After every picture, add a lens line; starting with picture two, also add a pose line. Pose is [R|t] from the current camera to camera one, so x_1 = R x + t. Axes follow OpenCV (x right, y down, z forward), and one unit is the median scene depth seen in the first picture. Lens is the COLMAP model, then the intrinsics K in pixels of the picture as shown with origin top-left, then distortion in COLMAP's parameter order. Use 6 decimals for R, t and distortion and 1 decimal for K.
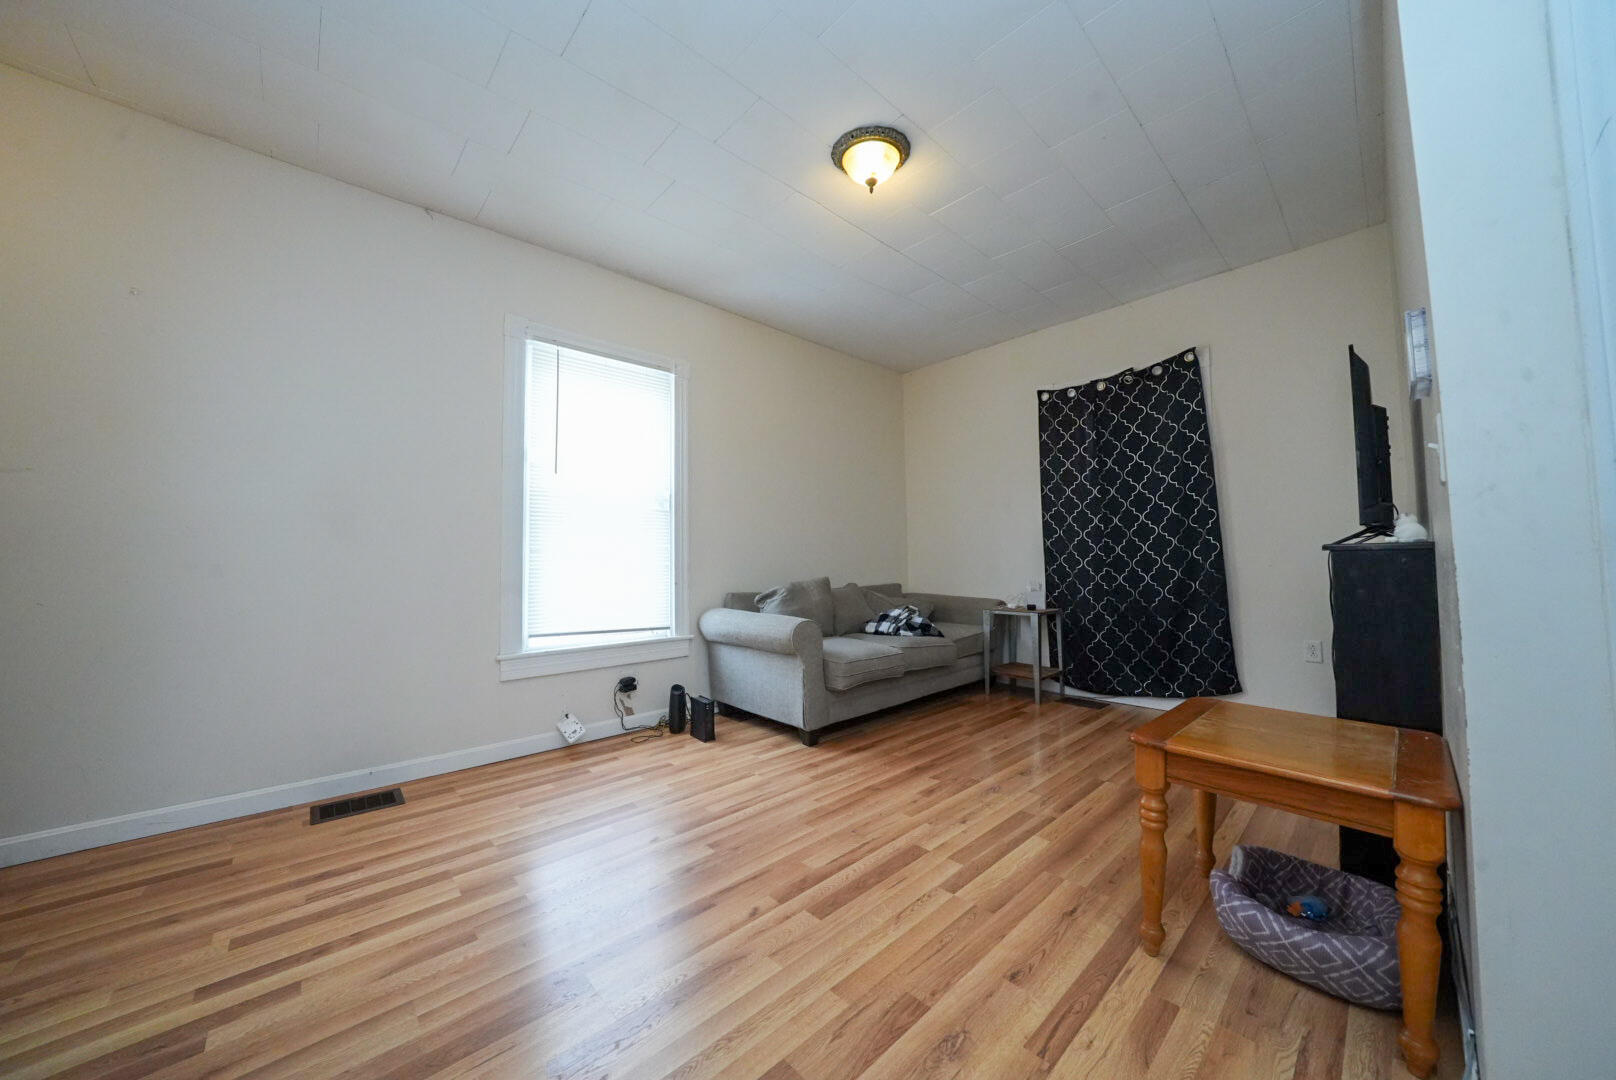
lens RADIAL K [[564.4, 0, 801.0], [0, 564.4, 536.2], [0, 0, 1]] dist [-0.003216, 0.000004]
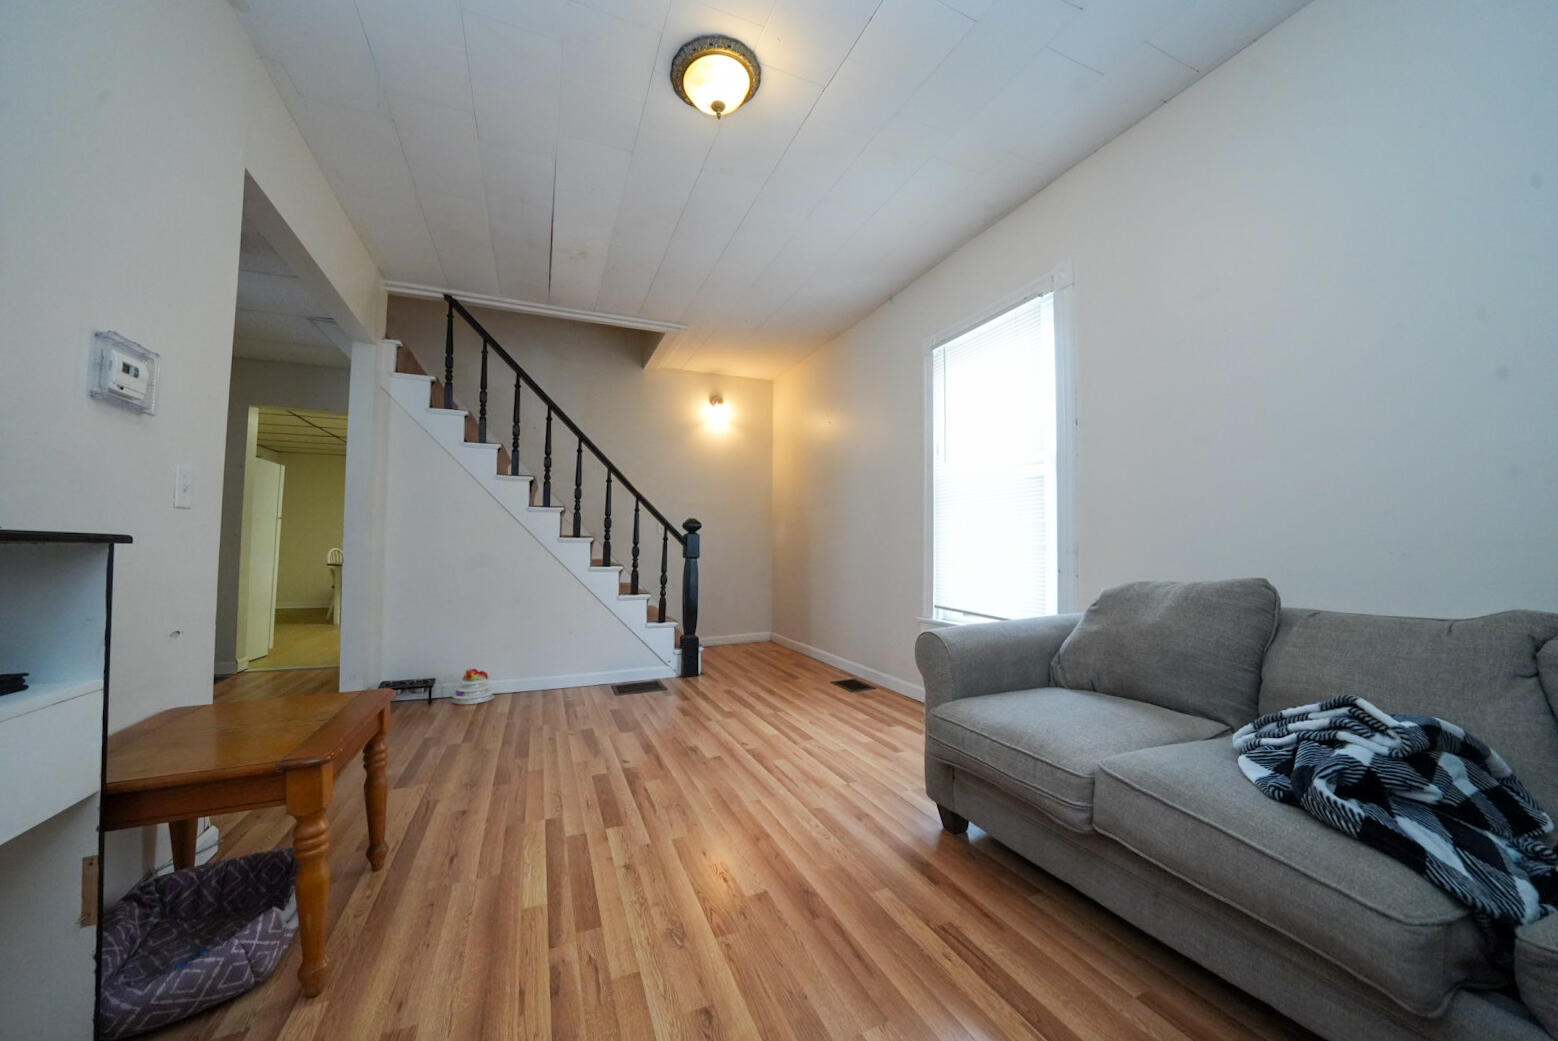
lens RADIAL K [[544.1, 0, 771.3], [0, 544.1, 527.0], [0, 0, 1]] dist [-0.003216, 0.000004]
pose [[-0.331464, -0.022219, -0.943206, 0.880421], [0.060381, 0.997174, -0.044709, 0.053886], [0.941534, -0.071771, -0.329185, 1.346277]]
